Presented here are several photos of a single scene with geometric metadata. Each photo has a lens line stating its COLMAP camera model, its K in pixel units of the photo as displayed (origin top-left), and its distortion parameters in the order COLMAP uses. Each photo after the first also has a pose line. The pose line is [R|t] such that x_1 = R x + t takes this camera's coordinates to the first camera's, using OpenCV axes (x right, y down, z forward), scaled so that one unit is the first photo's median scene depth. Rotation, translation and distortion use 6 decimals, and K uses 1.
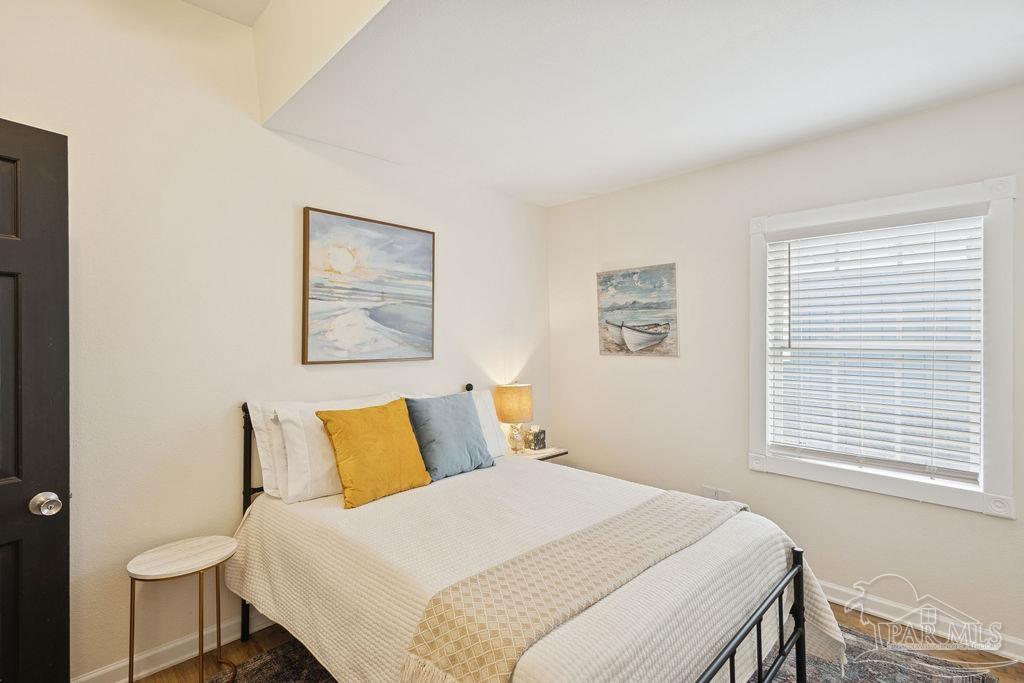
lens RADIAL K [[467.1, 0, 514.0], [0, 467.1, 330.4], [0, 0, 1]] dist [0.000786, -0.000161]
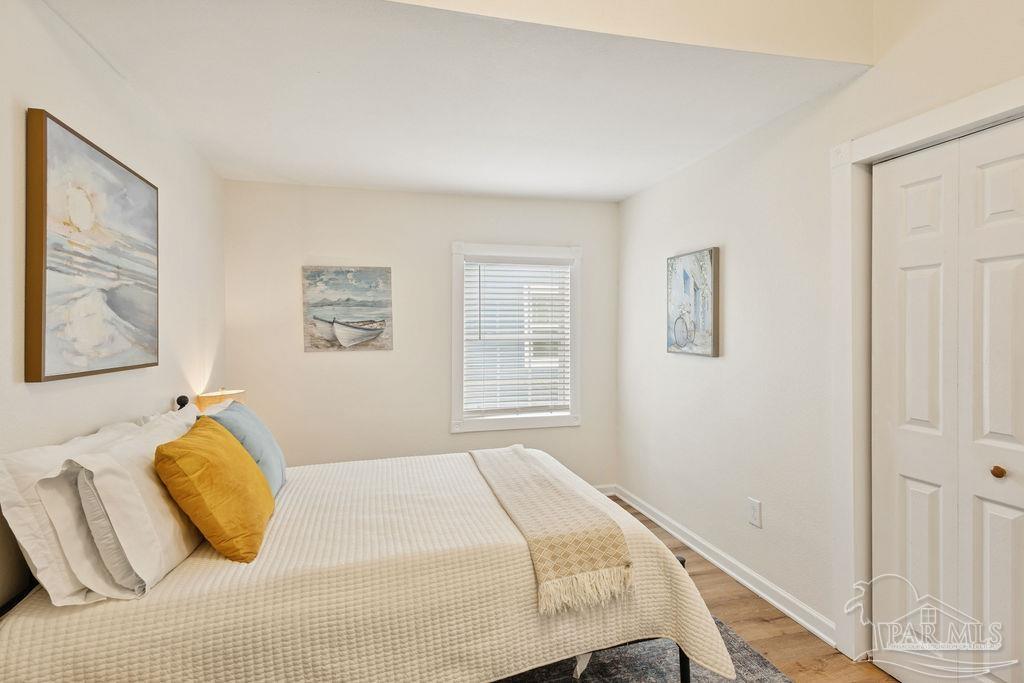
lens RADIAL K [[480.1, 0, 508.3], [0, 480.1, 322.1], [0, 0, 1]] dist [0.001634, 0.000200]
pose [[0.512883, 0.014187, 0.858341, -0.508758], [-0.004294, 0.999893, -0.013961, 0.003914], [-0.858448, 0.003474, 0.512890, 0.154961]]
